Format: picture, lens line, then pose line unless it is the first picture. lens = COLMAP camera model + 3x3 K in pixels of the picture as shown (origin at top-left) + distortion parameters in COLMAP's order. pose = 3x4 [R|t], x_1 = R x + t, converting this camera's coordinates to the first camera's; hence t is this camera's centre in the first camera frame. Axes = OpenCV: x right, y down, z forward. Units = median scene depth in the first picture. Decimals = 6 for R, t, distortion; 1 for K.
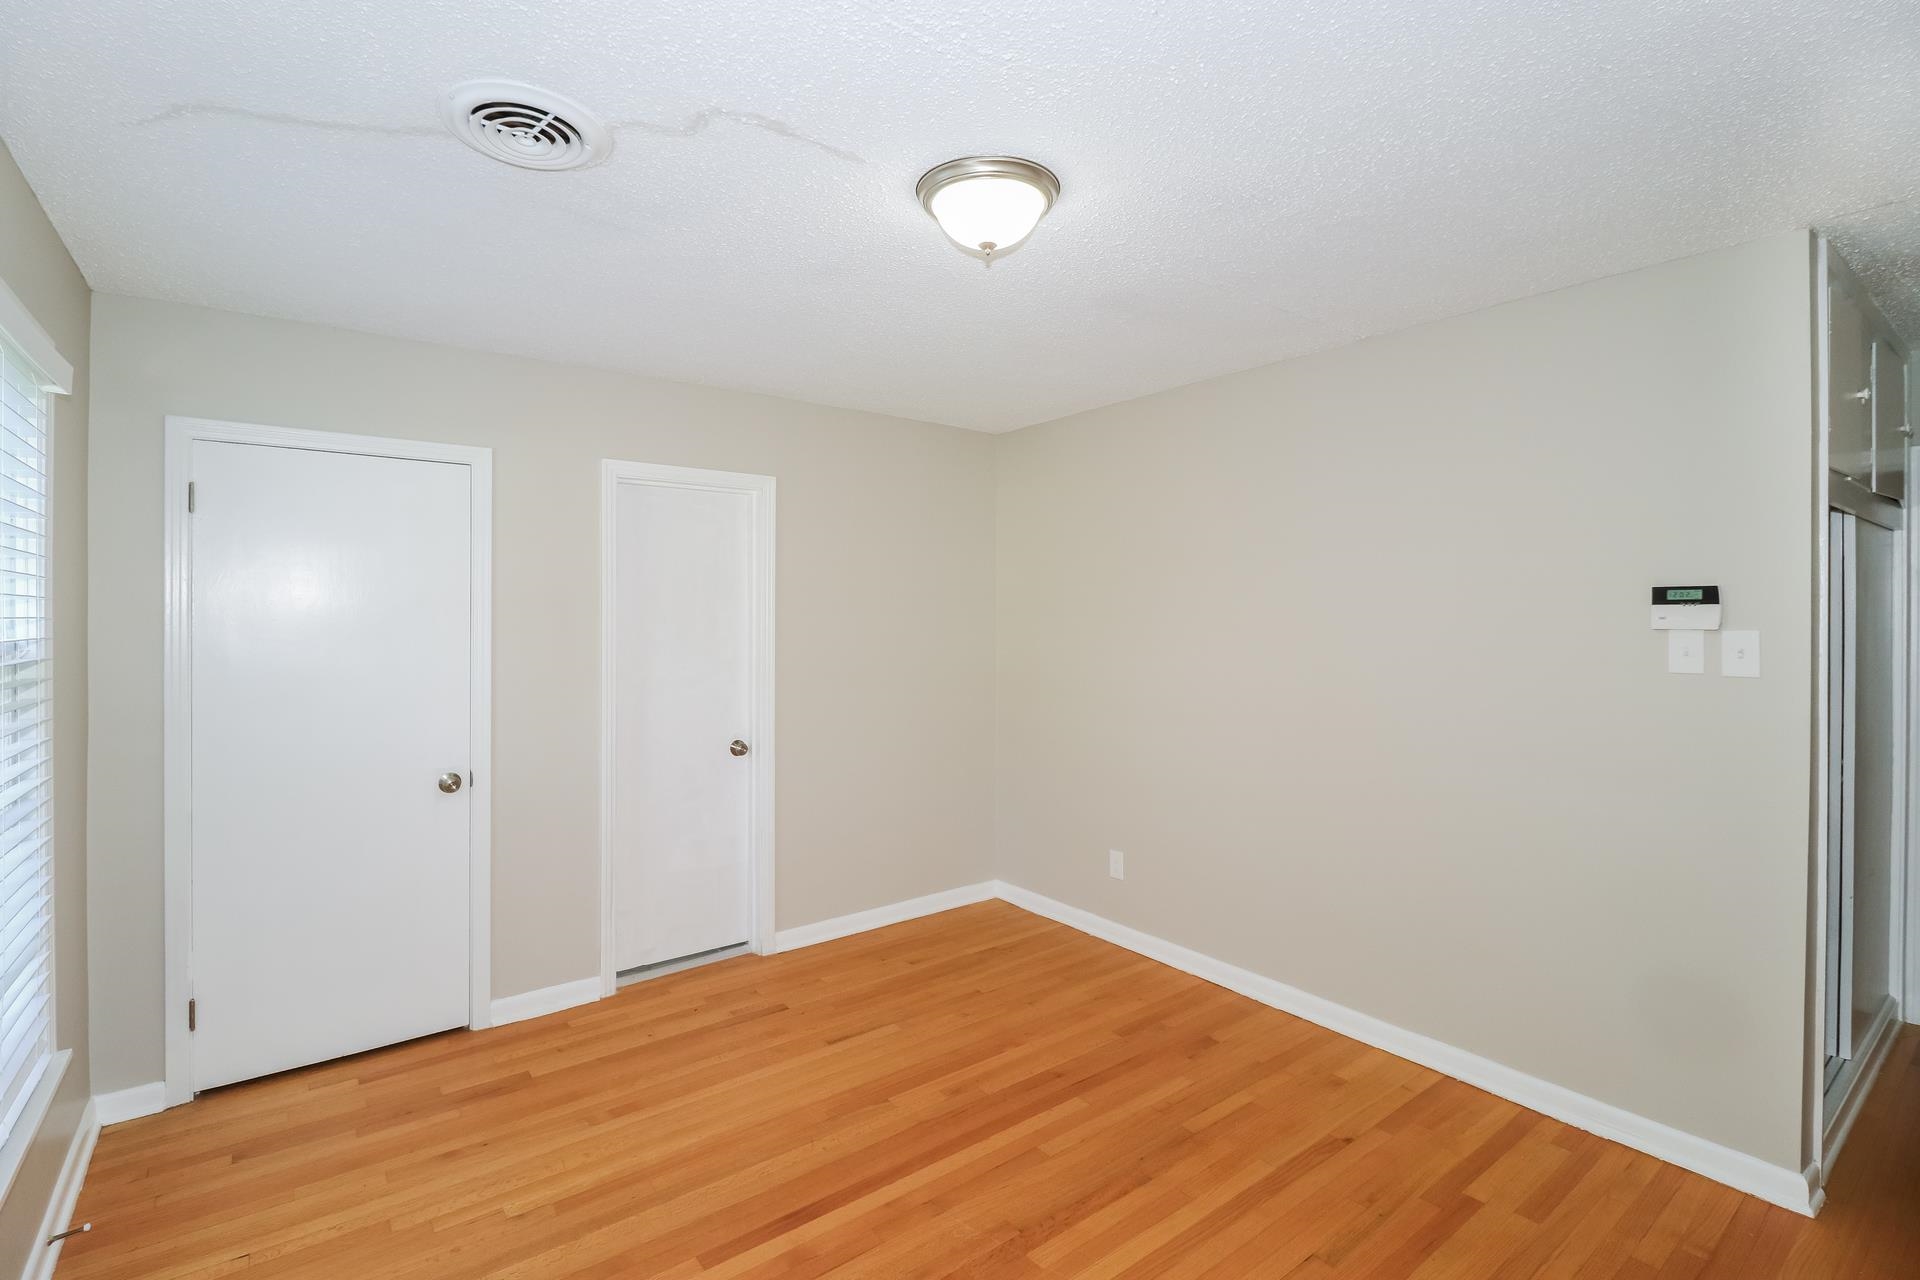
lens RADIAL K [[870.2, 0, 954.0], [0, 870.2, 615.5], [0, 0, 1]] dist [0.025085, -0.015656]
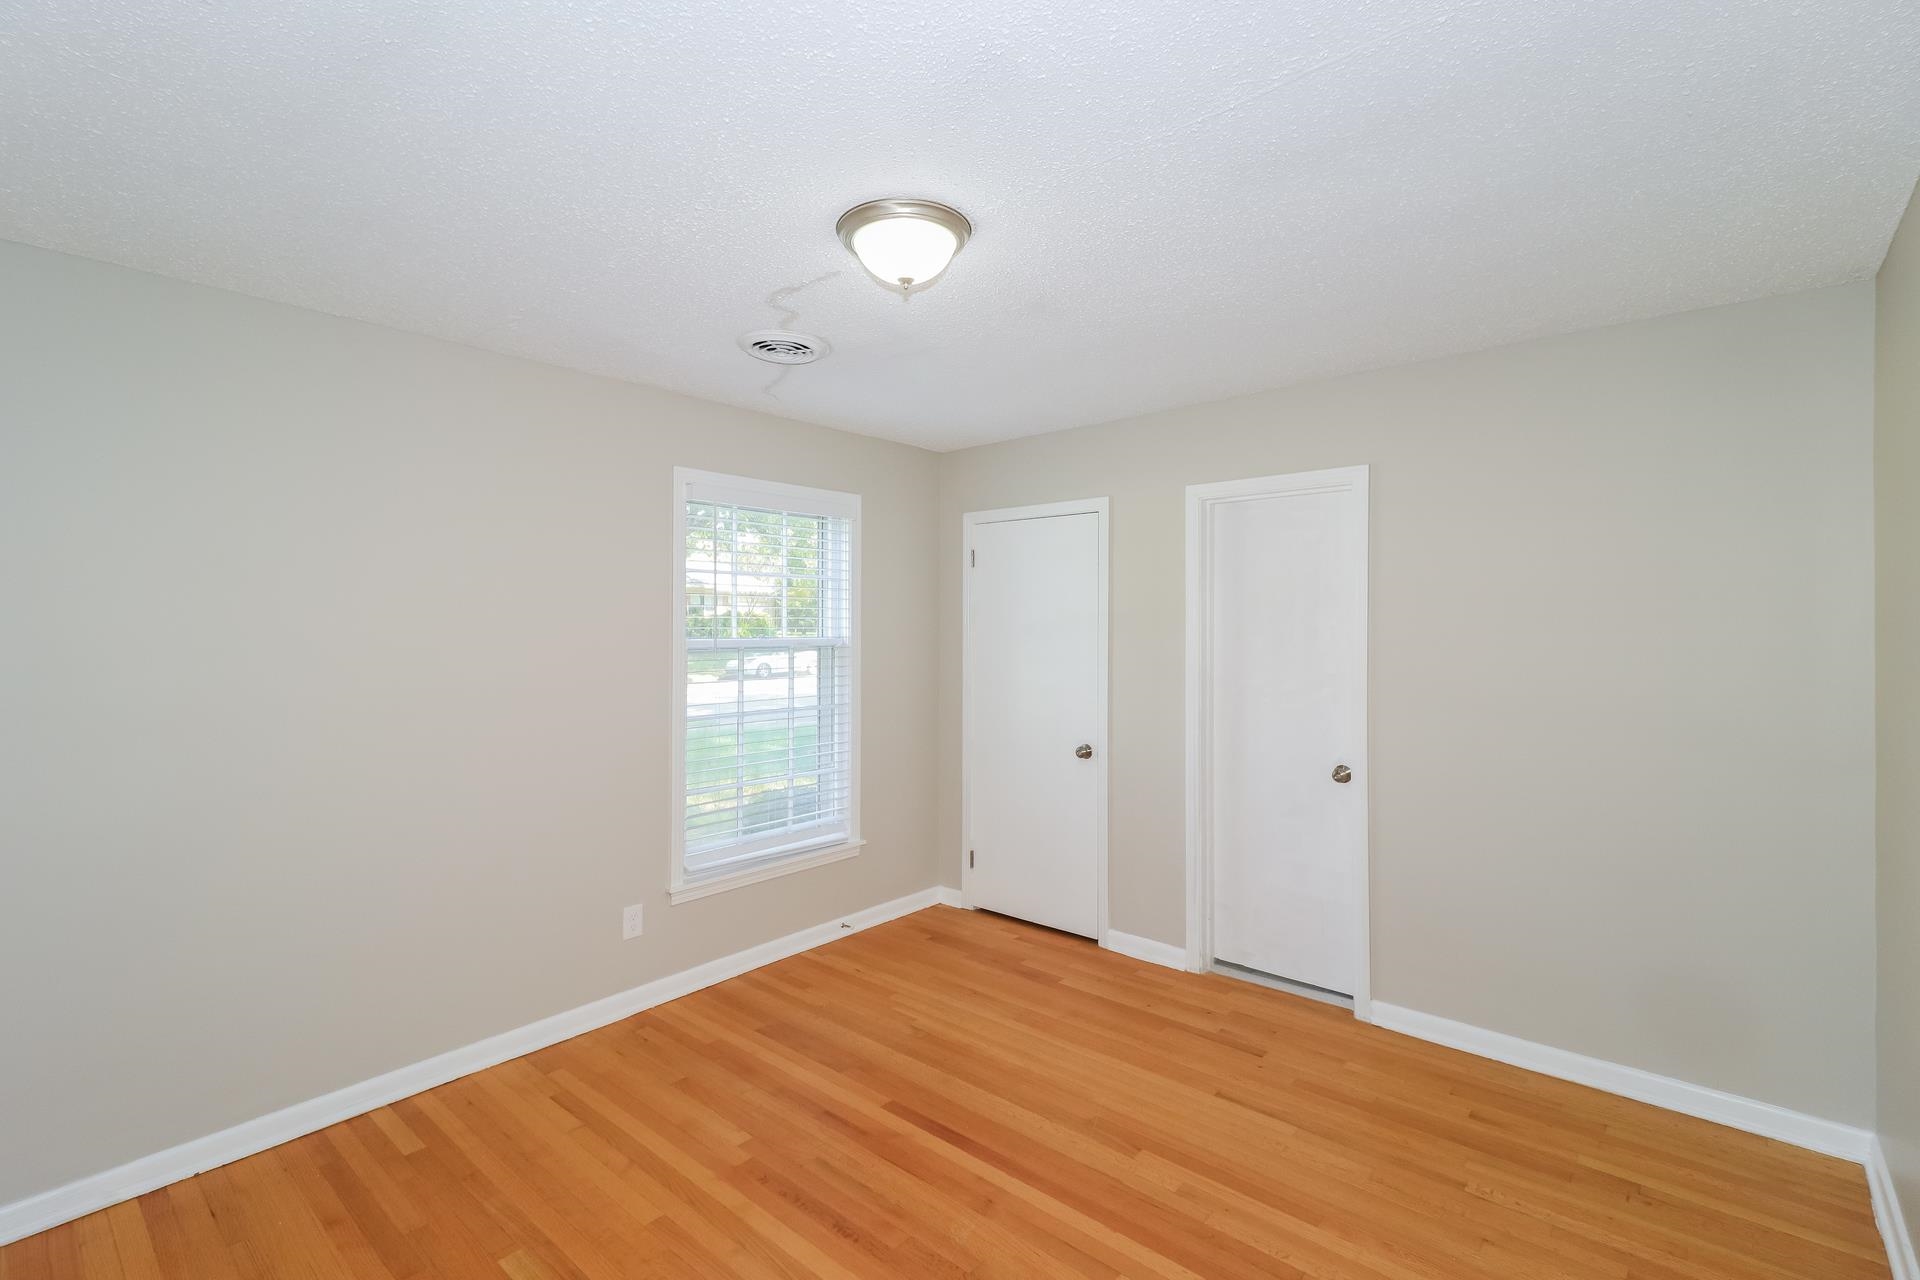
lens RADIAL K [[870.2, 0, 954.0], [0, 870.2, 615.5], [0, 0, 1]] dist [0.025085, -0.015656]
pose [[0.200950, -0.012393, -0.979523, 0.681440], [0.001084, 0.999922, -0.012429, -0.000355], [0.979601, 0.001436, 0.200948, 0.528074]]
